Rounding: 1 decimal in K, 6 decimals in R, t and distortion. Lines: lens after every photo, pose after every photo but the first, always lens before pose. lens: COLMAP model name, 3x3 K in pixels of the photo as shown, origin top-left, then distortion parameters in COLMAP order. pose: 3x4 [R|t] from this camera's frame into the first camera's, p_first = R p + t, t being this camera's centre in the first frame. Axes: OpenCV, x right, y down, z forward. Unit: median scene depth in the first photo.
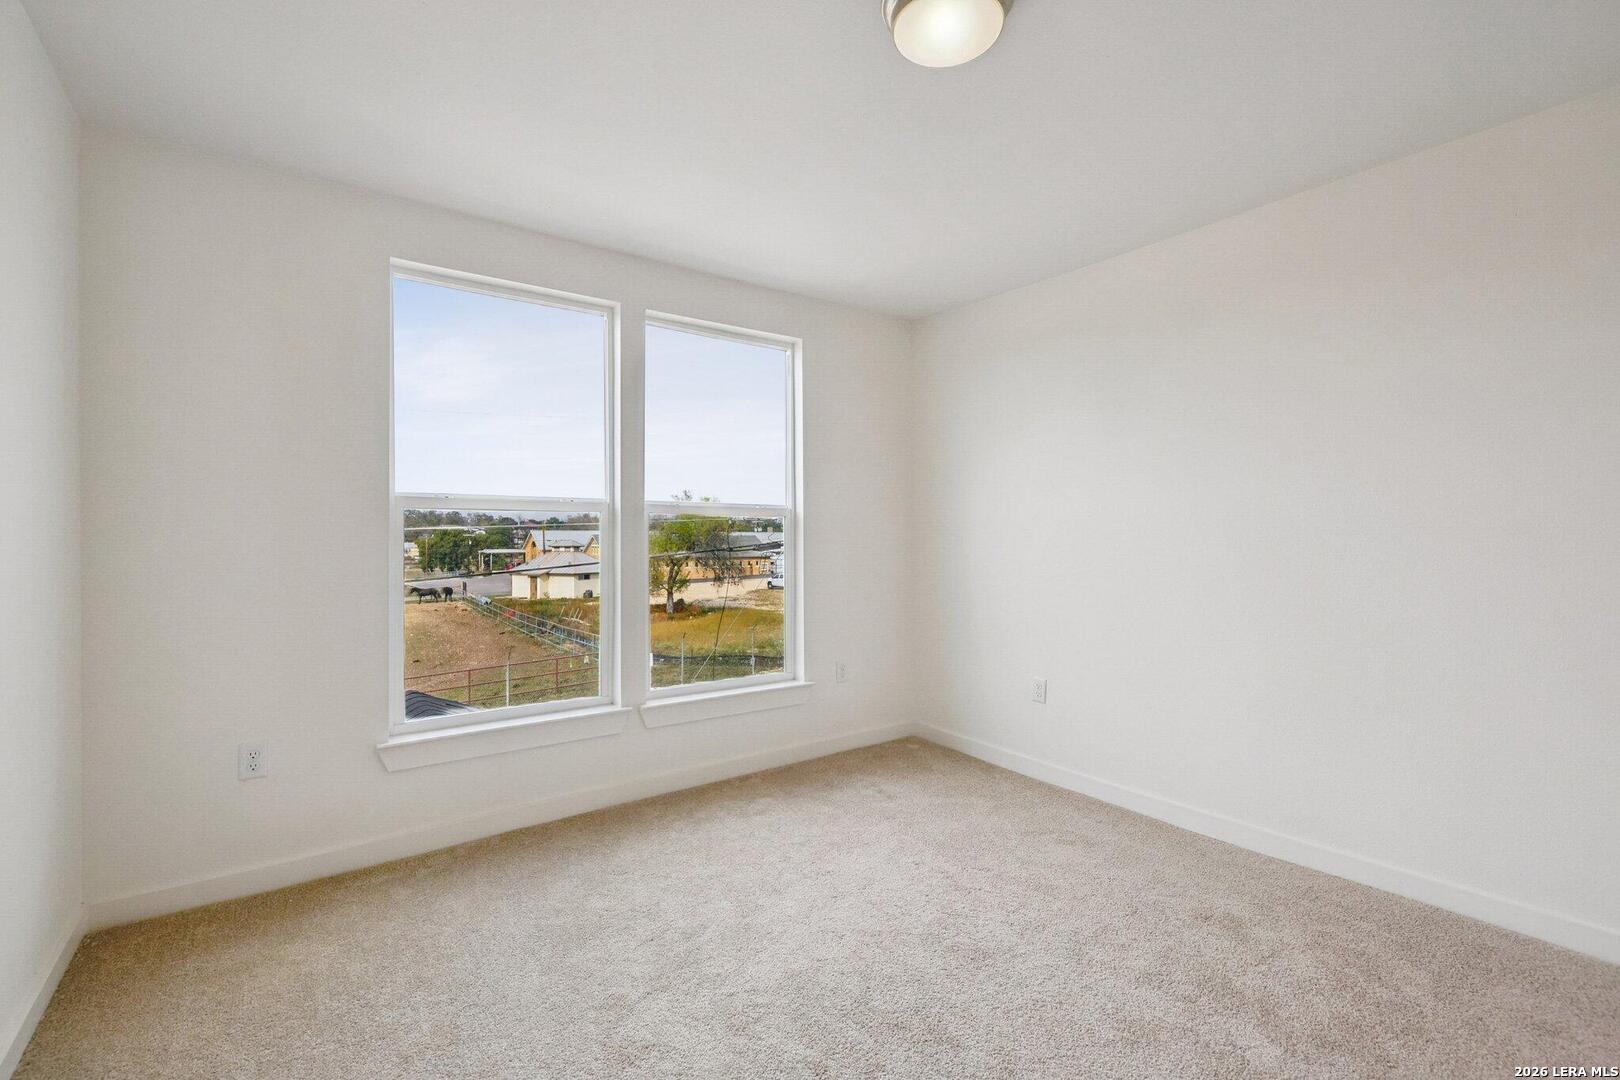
lens RADIAL K [[755.4, 0, 810.0], [0, 755.4, 540.0], [0, 0, 1]] dist [-0.000732, -0.000153]
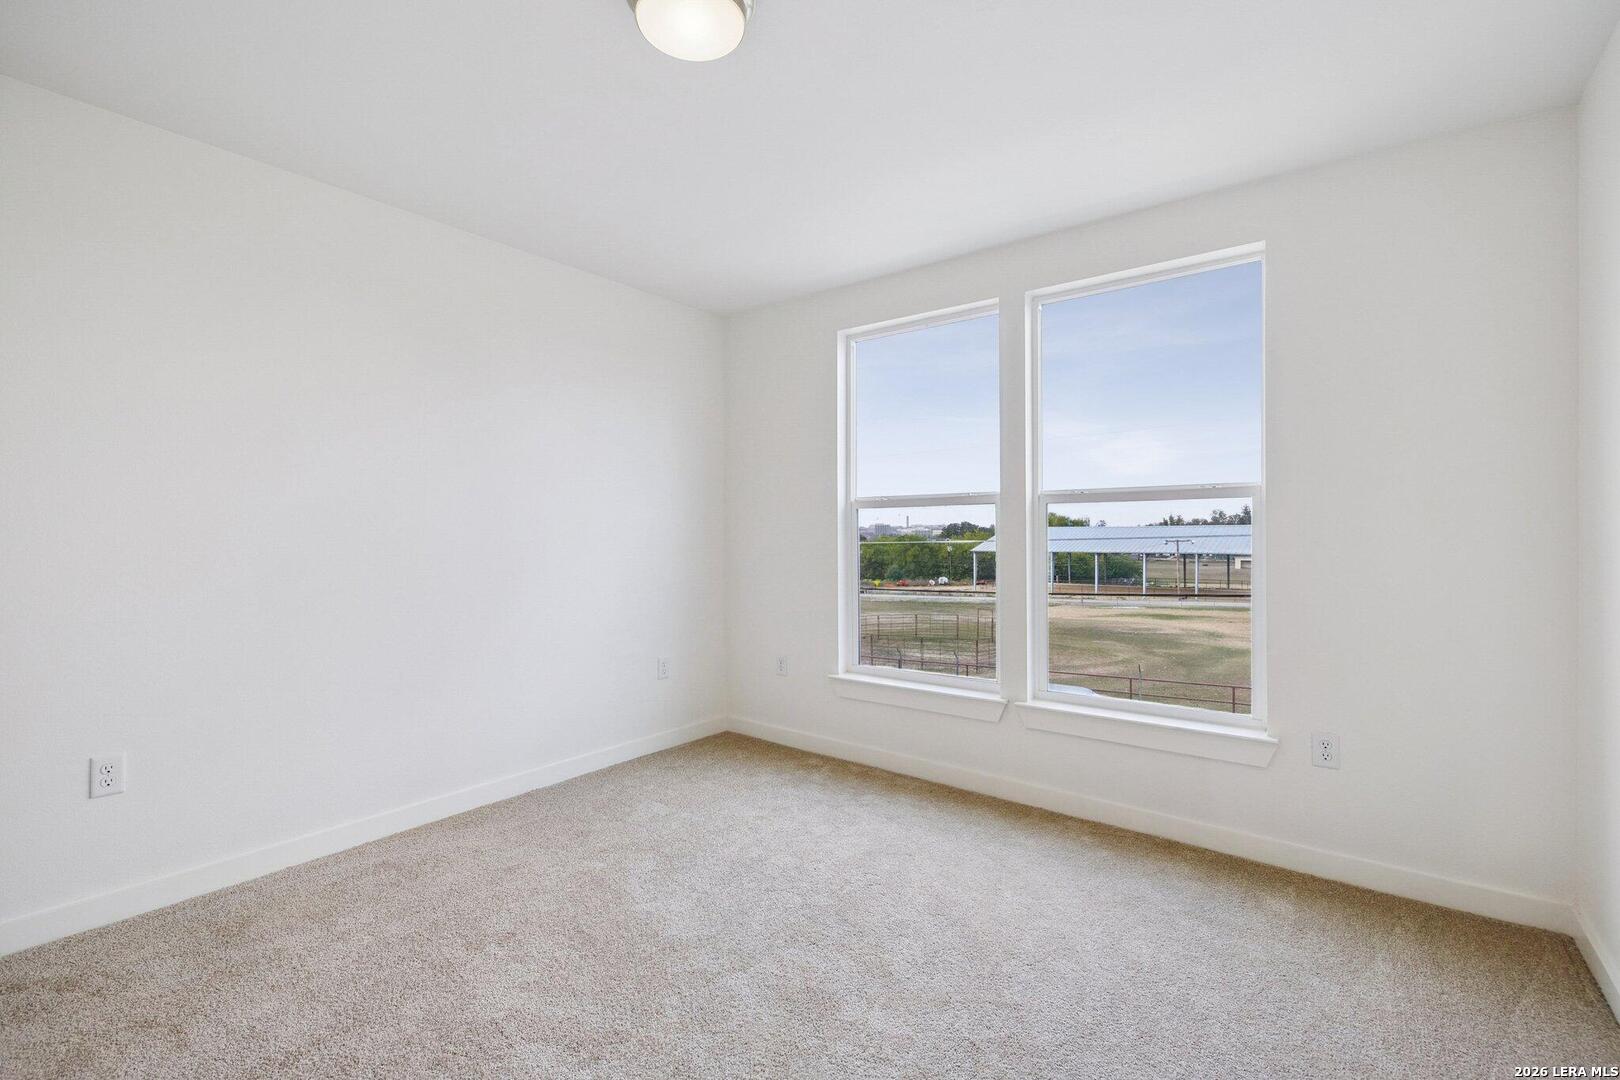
lens RADIAL K [[755.4, 0, 810.0], [0, 755.4, 540.0], [0, 0, 1]] dist [-0.000732, -0.000153]
pose [[0.195294, 0.011289, -0.980680, 0.690869], [-0.008321, 0.999917, 0.009854, 0.001119], [0.980709, 0.006236, 0.195371, 0.560552]]
